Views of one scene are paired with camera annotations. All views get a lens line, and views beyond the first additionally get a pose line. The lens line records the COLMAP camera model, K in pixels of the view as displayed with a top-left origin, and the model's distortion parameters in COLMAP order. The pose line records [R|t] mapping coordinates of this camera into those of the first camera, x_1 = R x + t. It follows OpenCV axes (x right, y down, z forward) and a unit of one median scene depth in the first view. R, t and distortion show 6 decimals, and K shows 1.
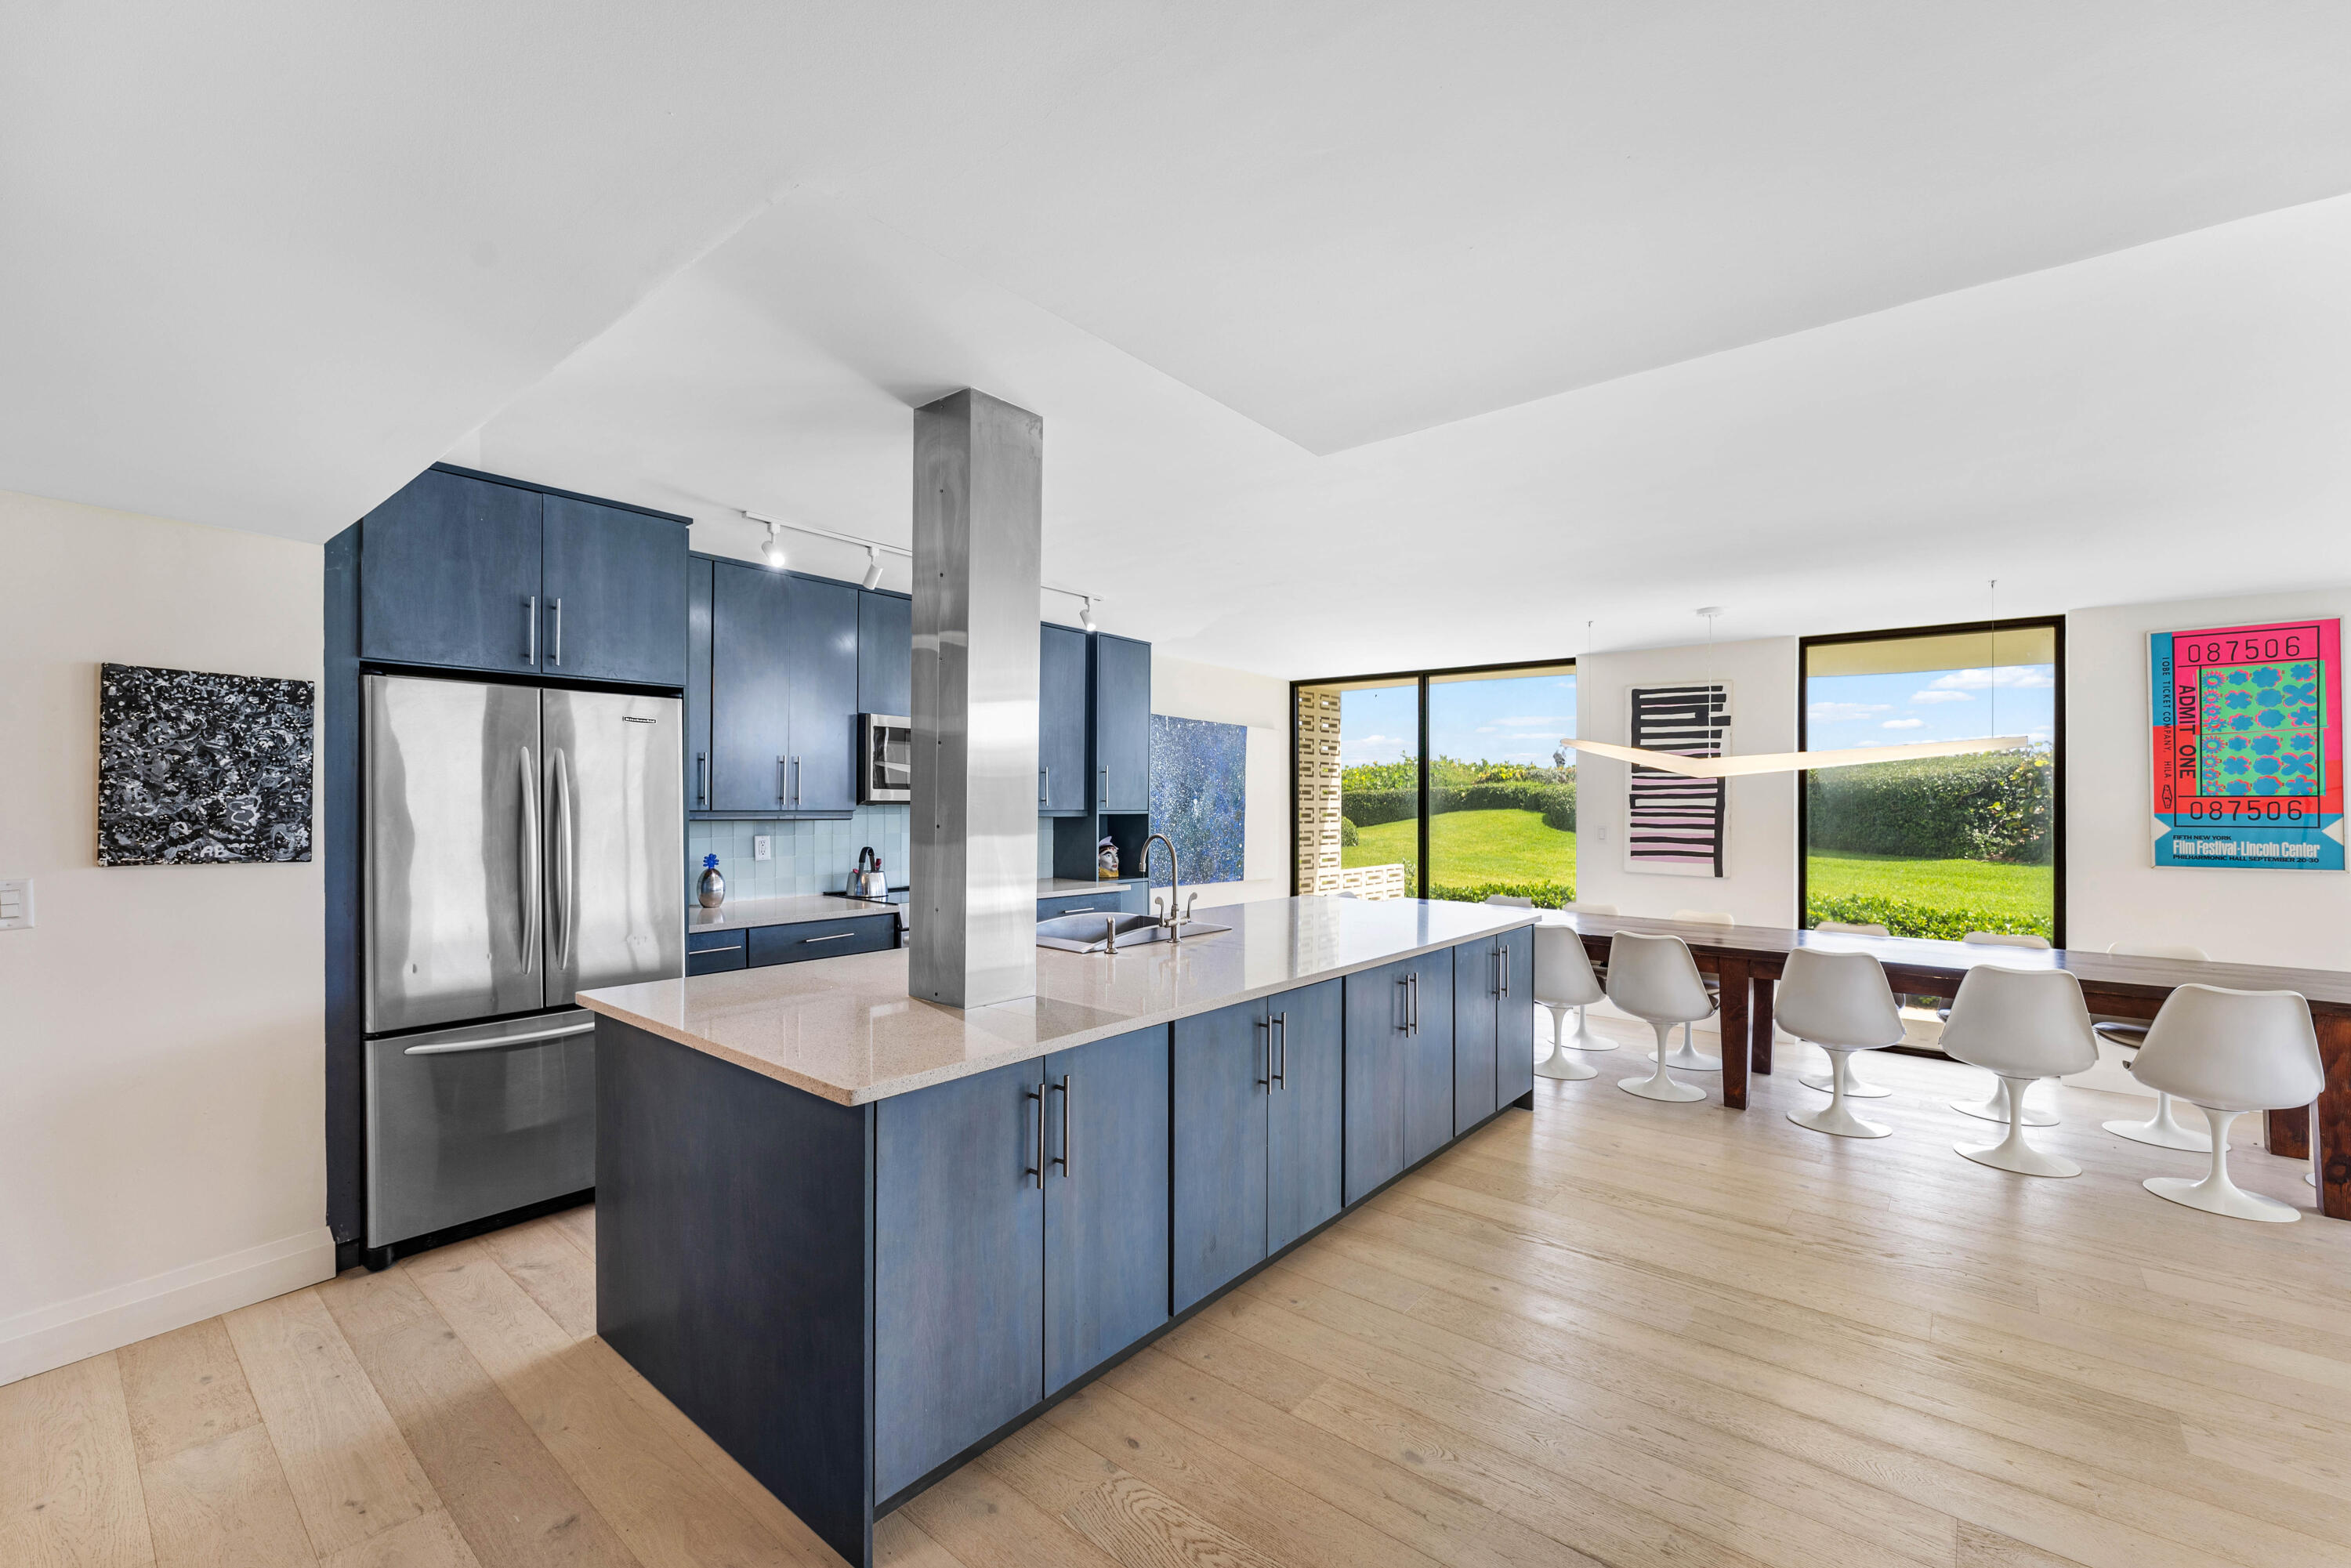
lens RADIAL K [[967.1, 0, 1175.0], [0, 967.1, 798.4], [0, 0, 1]] dist [-0.007795, 0.001912]
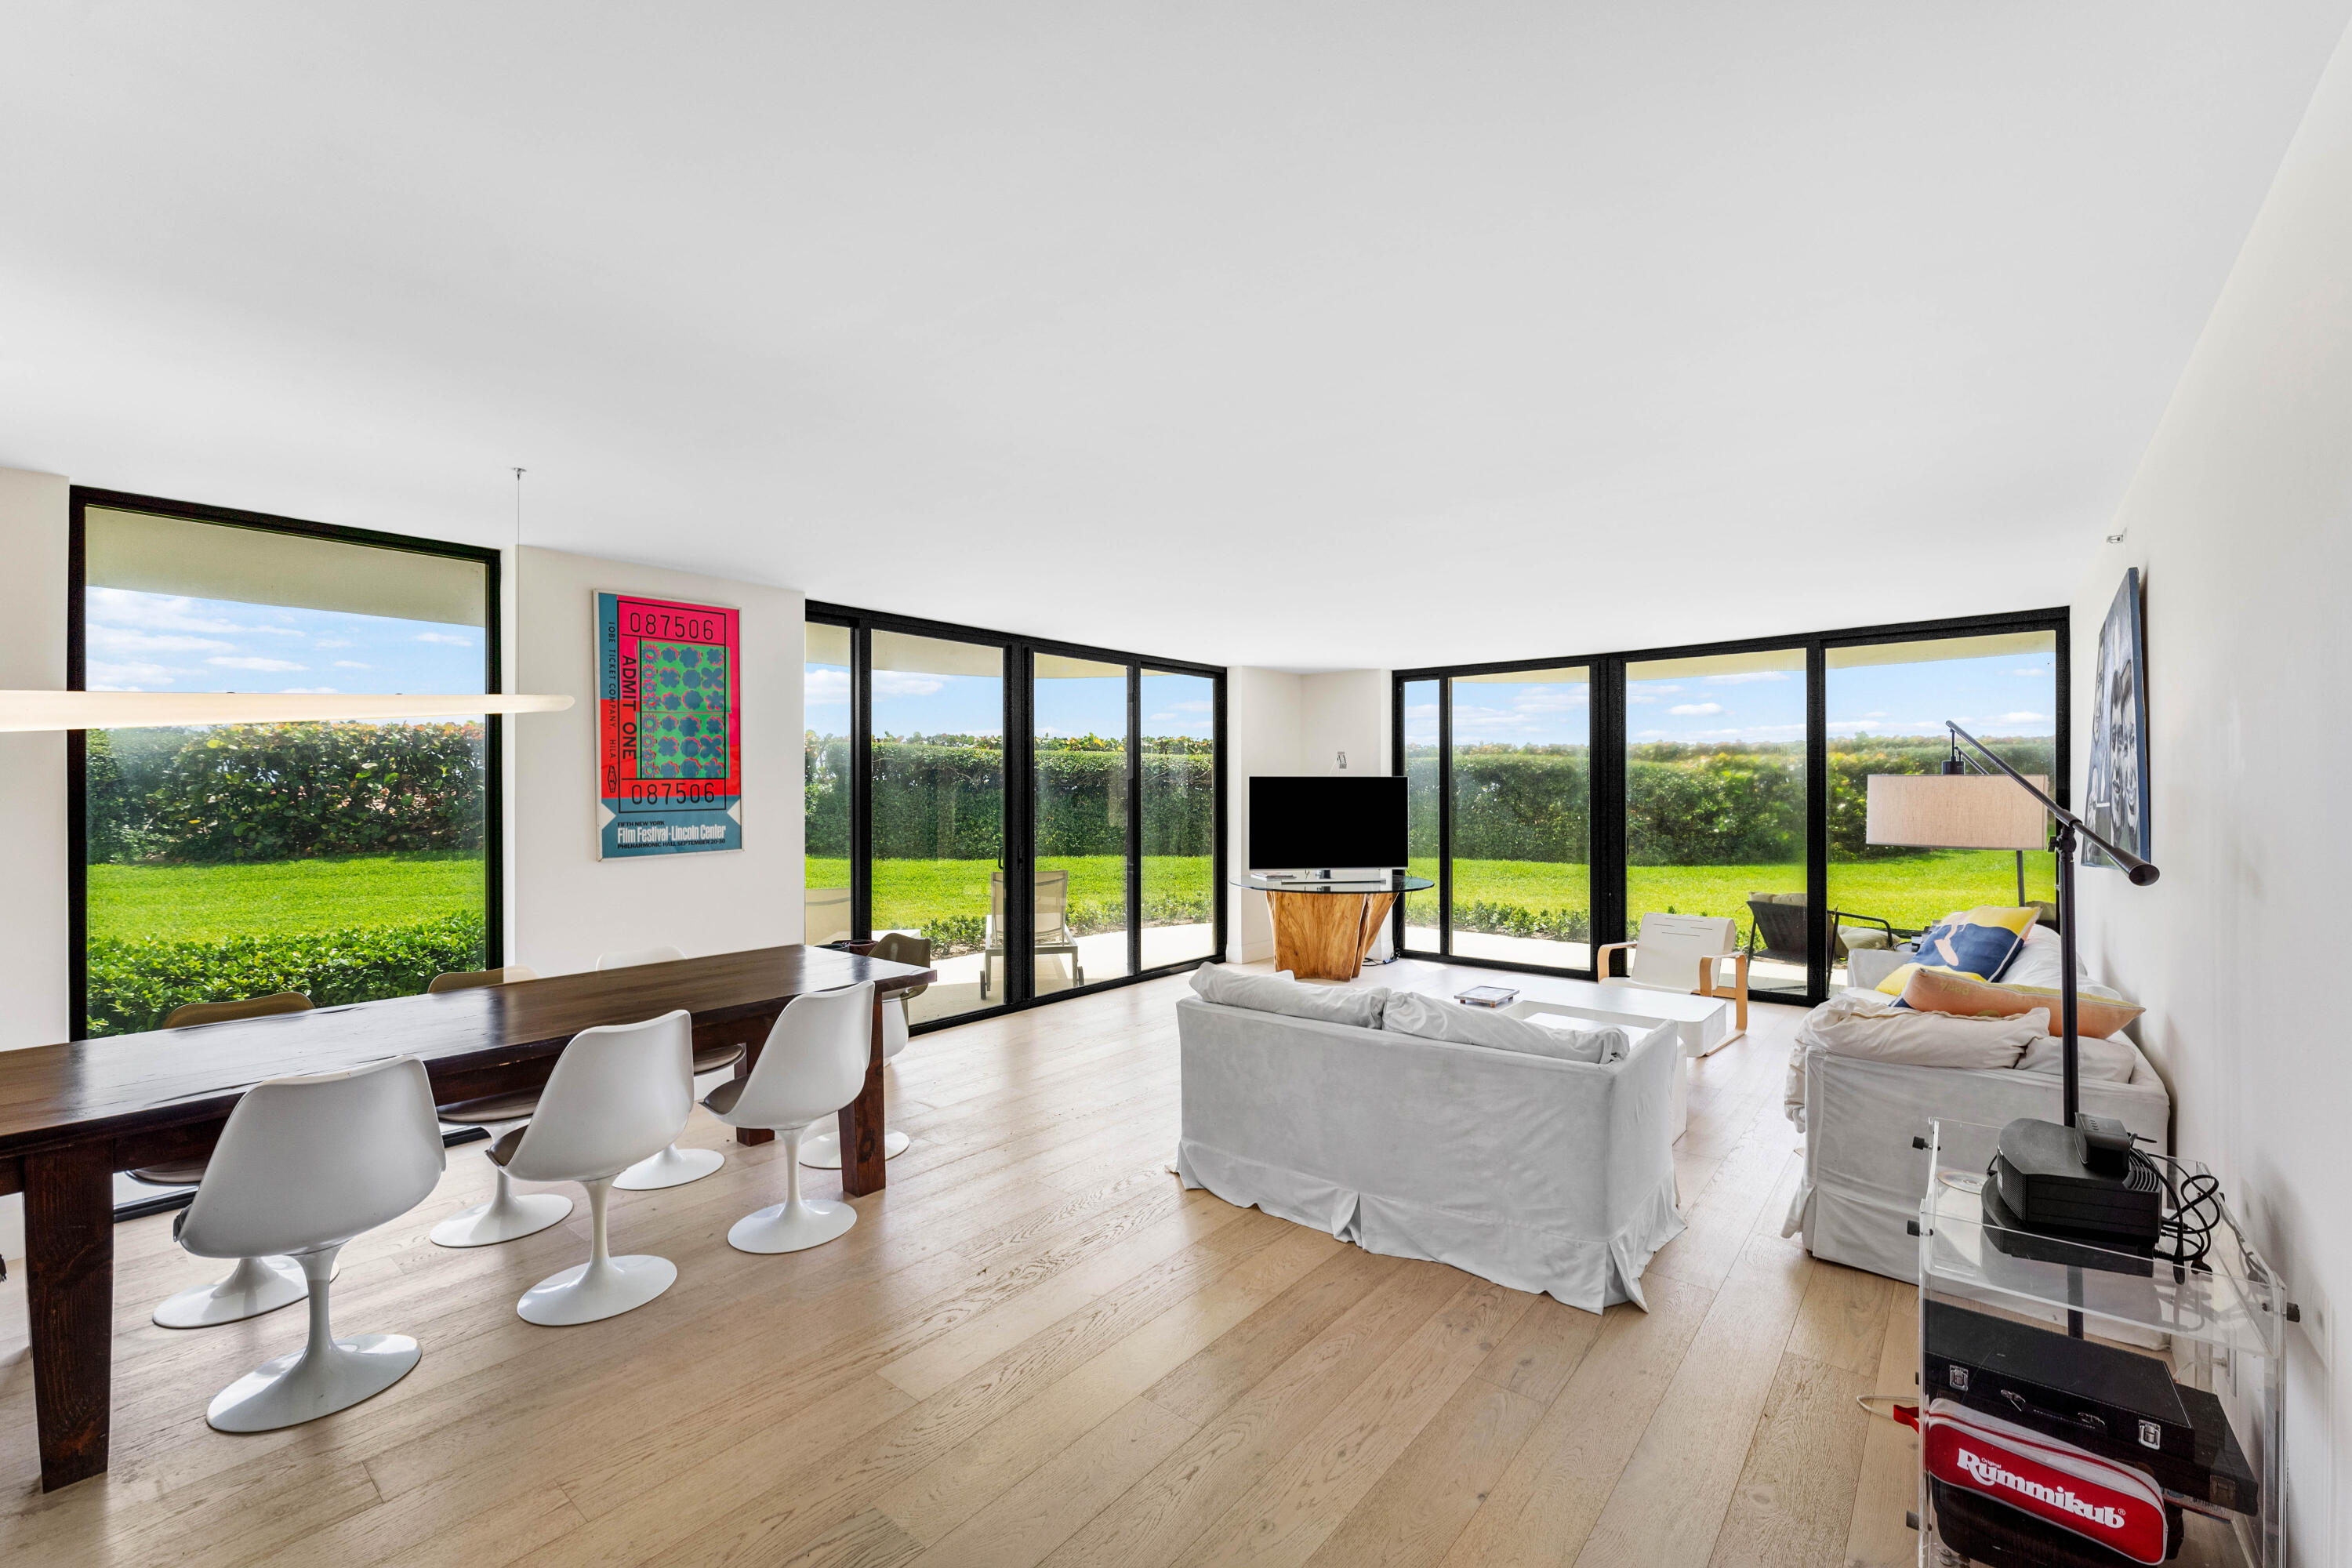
lens RADIAL K [[967.6, 0, 1155.0], [0, 967.6, 771.3], [0, 0, 1]] dist [-0.007795, 0.001912]
pose [[0.031630, 0.007597, 0.999471, 0.156629], [0.000587, 0.999971, -0.007619, -0.001983], [-0.999499, 0.000827, 0.031624, 0.474043]]
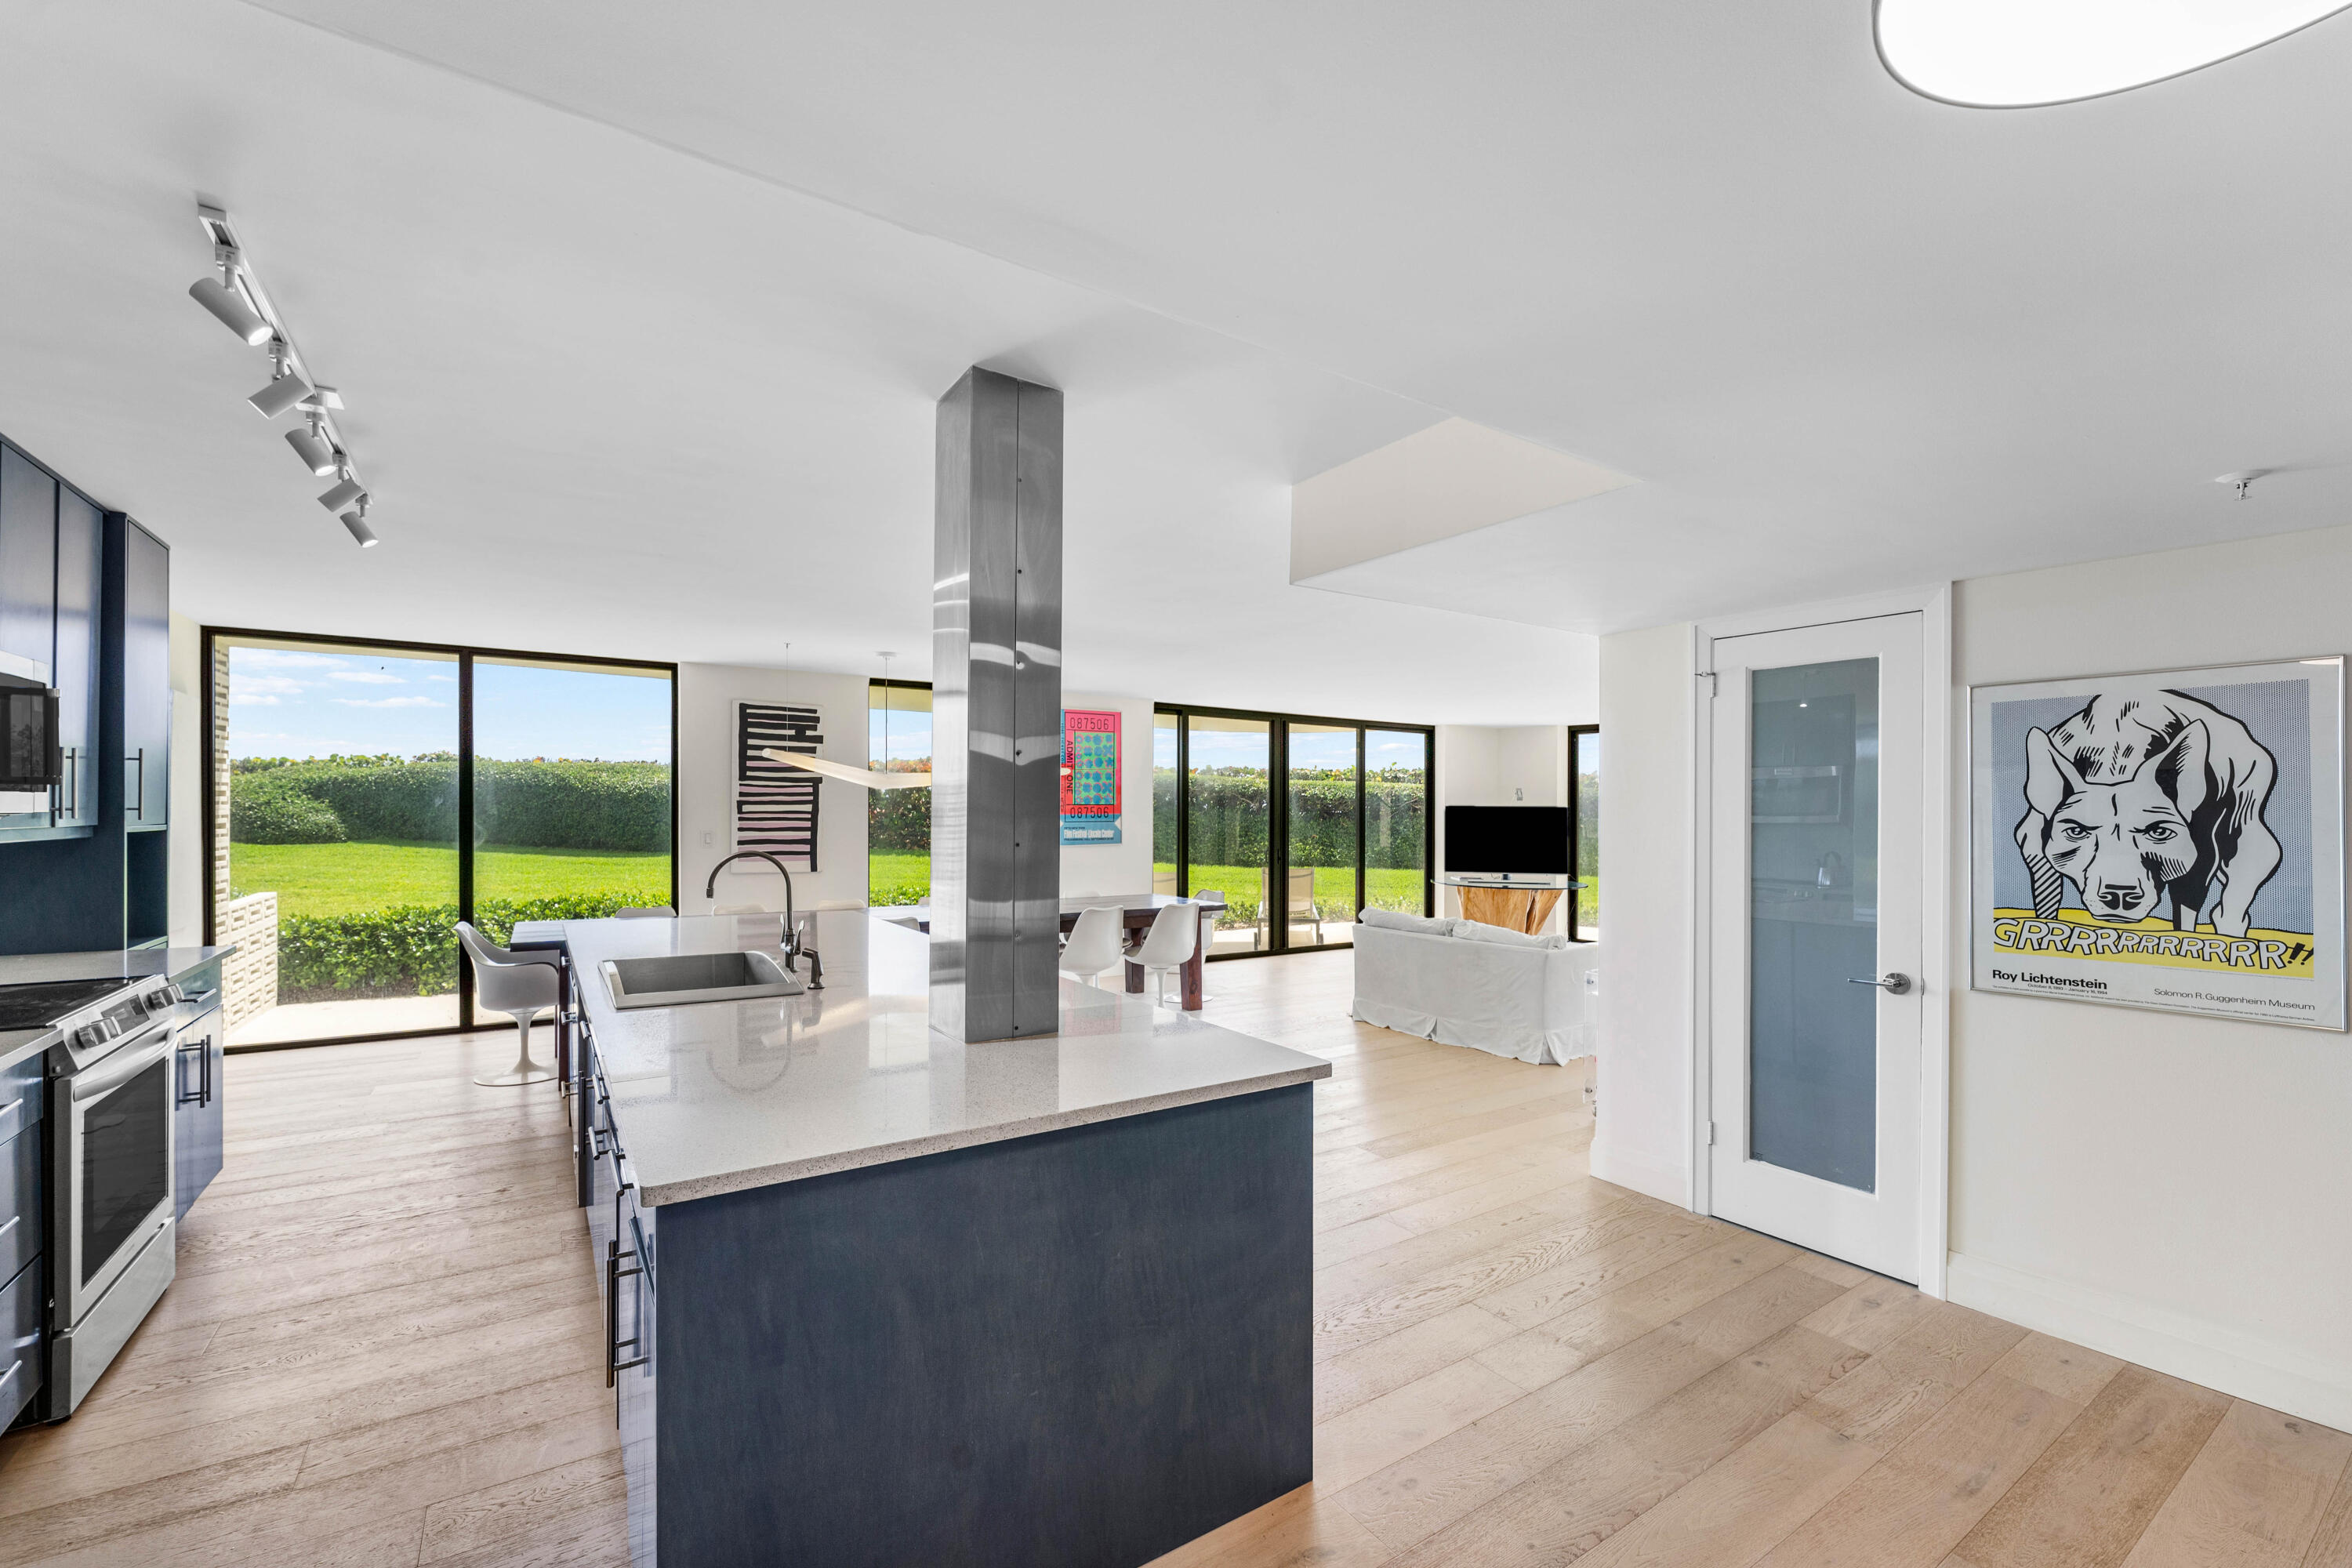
lens RADIAL K [[967.6, 0, 1182.6], [0, 967.6, 832.1], [0, 0, 1]] dist [-0.007795, 0.001912]
pose [[0.289960, -0.027251, 0.956651, -0.554387], [-0.006454, 0.999516, 0.030428, -0.006960], [-0.957017, -0.014997, 0.289644, 0.299626]]
